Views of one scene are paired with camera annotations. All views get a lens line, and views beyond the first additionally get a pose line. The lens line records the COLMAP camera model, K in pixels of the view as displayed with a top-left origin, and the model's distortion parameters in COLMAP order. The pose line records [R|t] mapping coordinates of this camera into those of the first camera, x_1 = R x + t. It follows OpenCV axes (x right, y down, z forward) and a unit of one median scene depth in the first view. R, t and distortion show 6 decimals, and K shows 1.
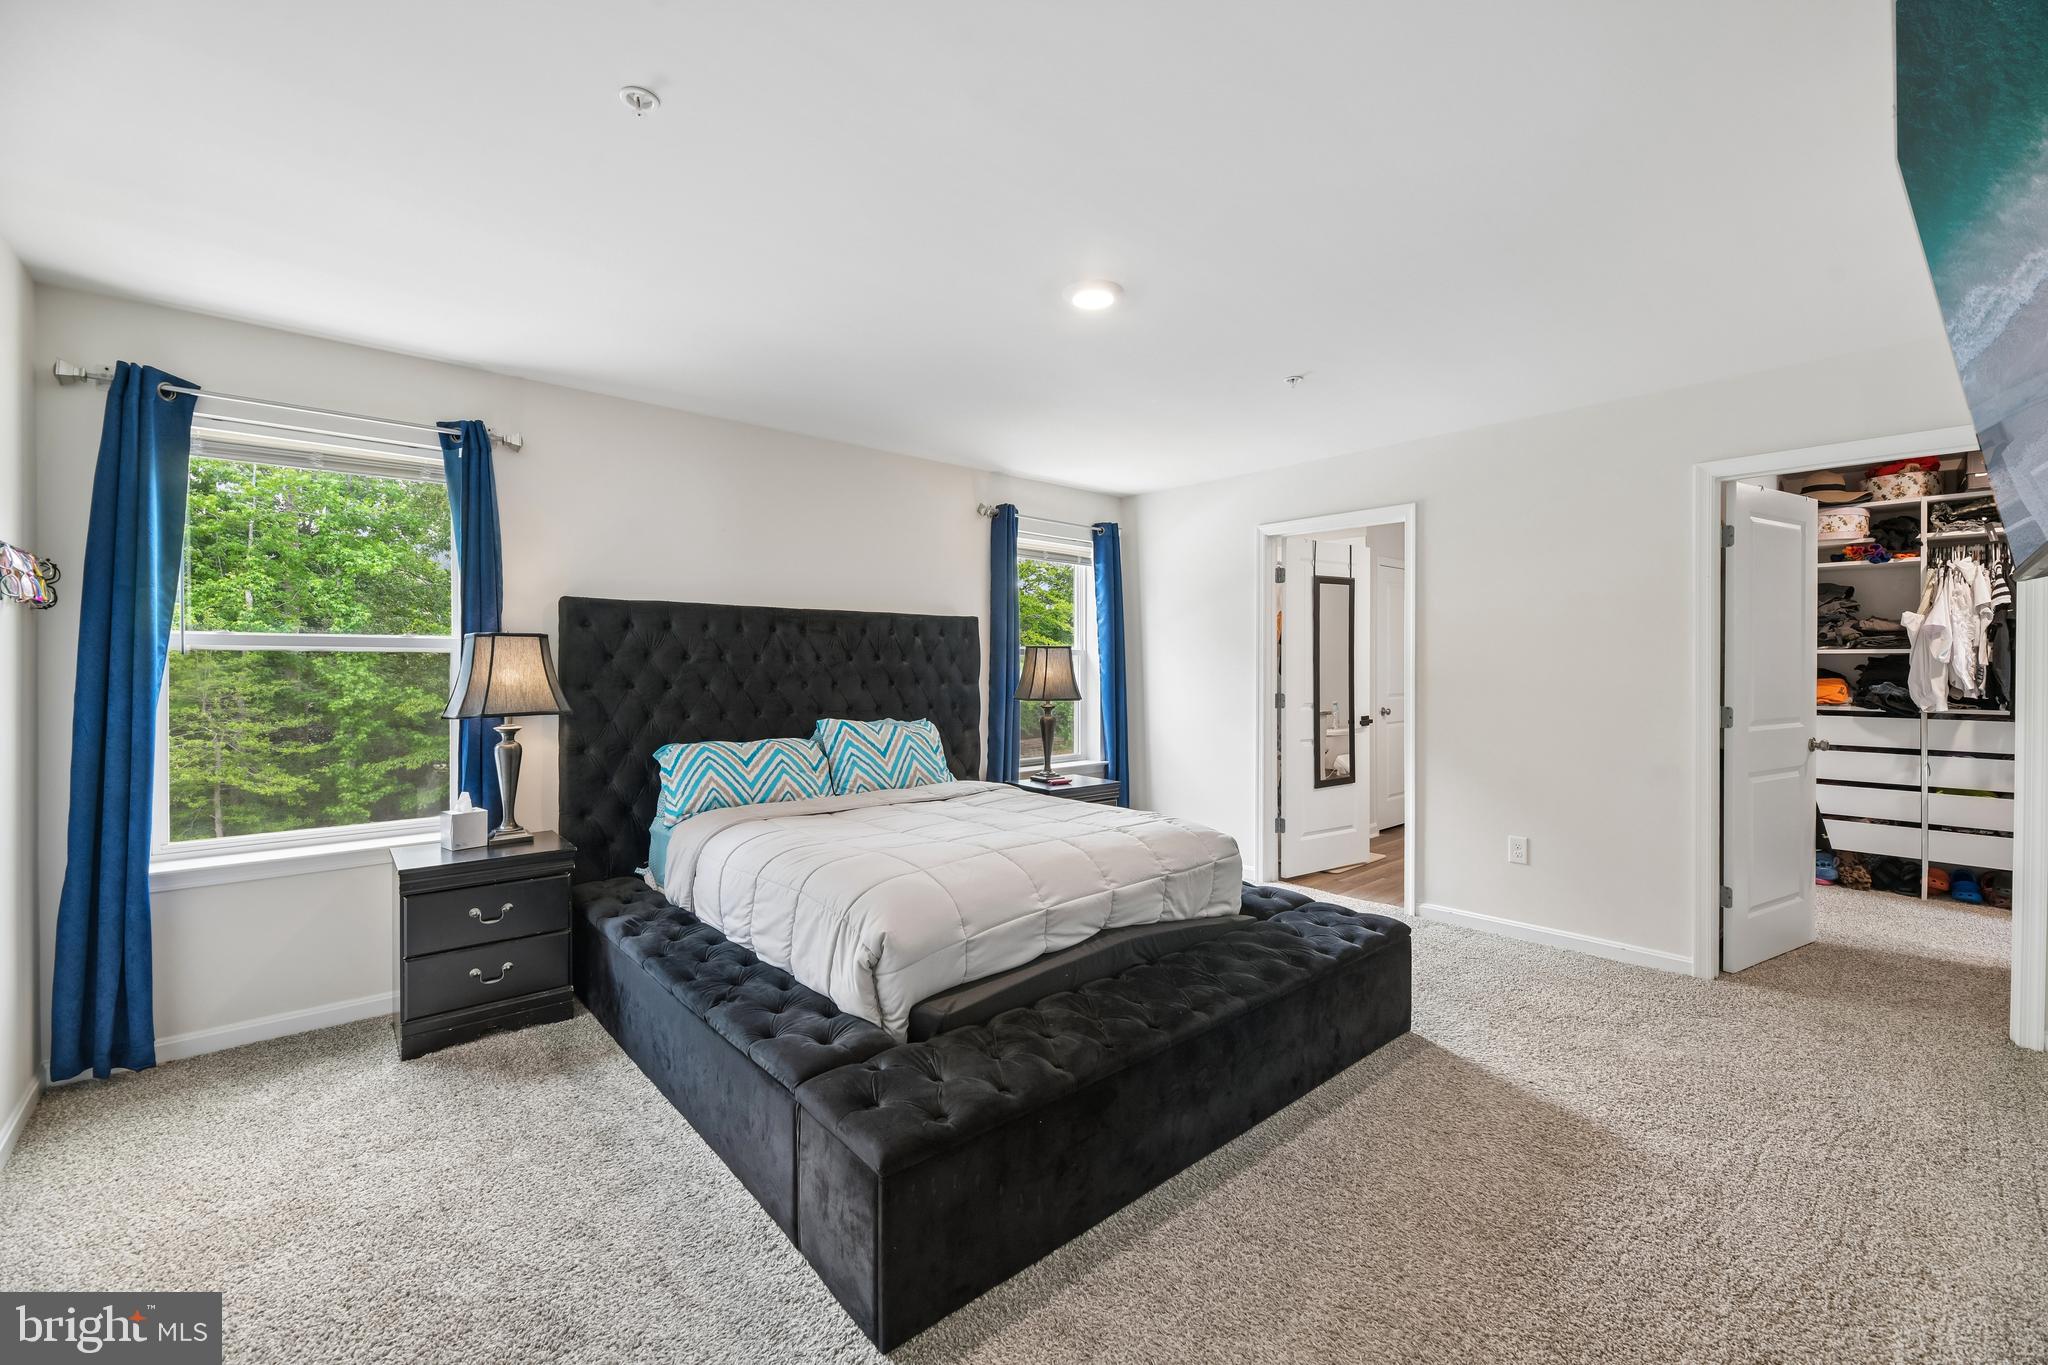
lens RADIAL K [[827.5, 0, 1036.4], [0, 827.5, 657.0], [0, 0, 1]] dist [0.002593, 0.000062]
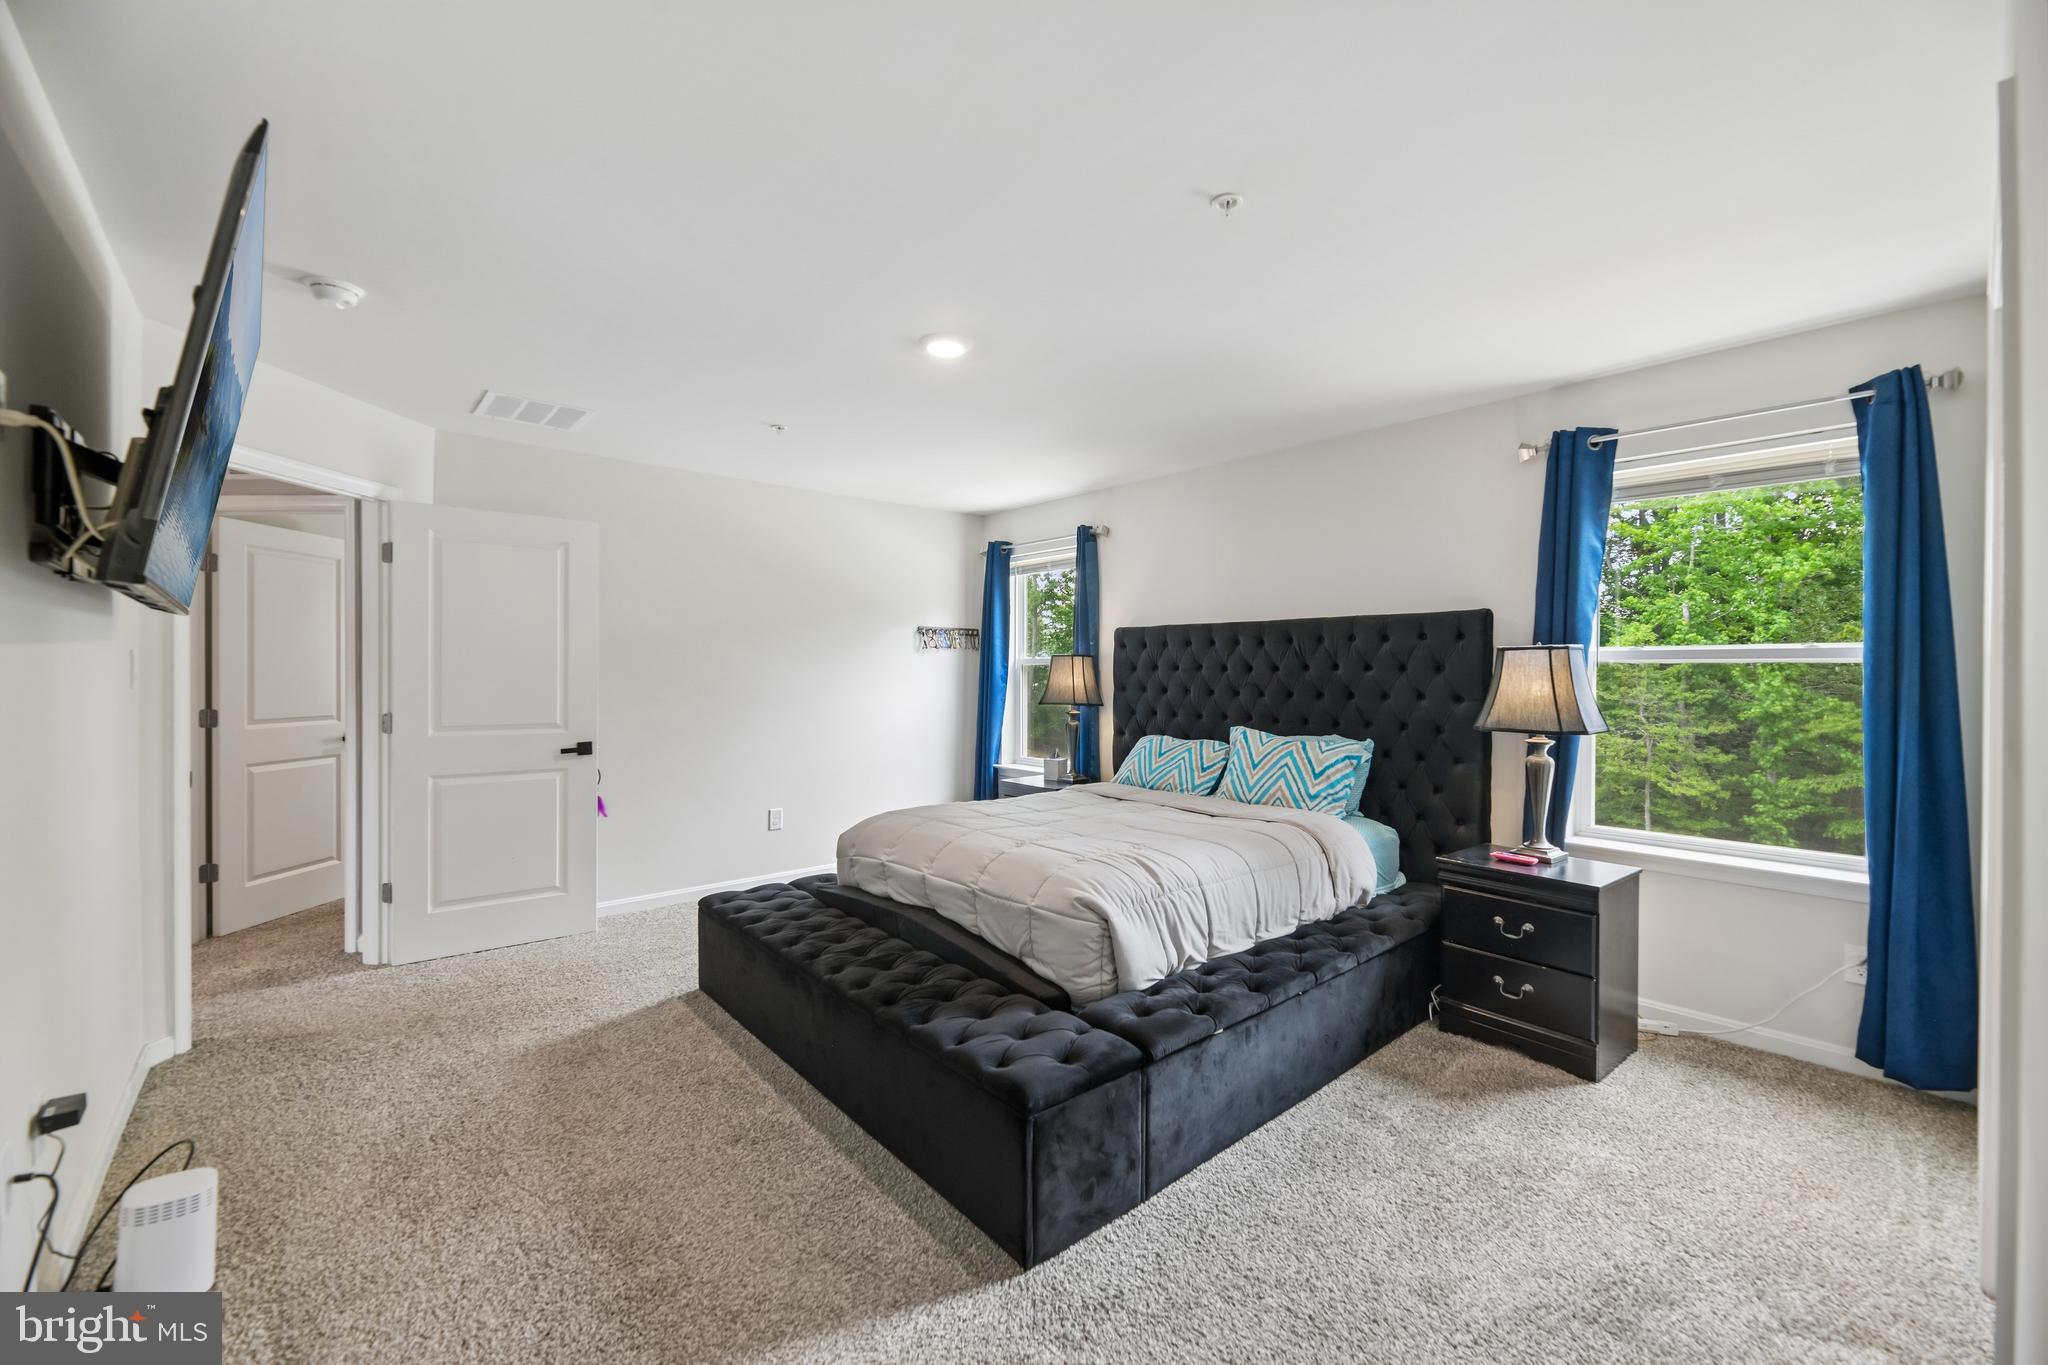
lens RADIAL K [[827.5, 0, 1036.4], [0, 827.5, 657.0], [0, 0, 1]] dist [0.002593, 0.000062]
pose [[-0.005312, -0.017995, -0.999824, 0.165945], [0.006203, 0.999818, -0.018028, 0.001009], [0.999967, -0.006298, -0.005199, 0.157287]]
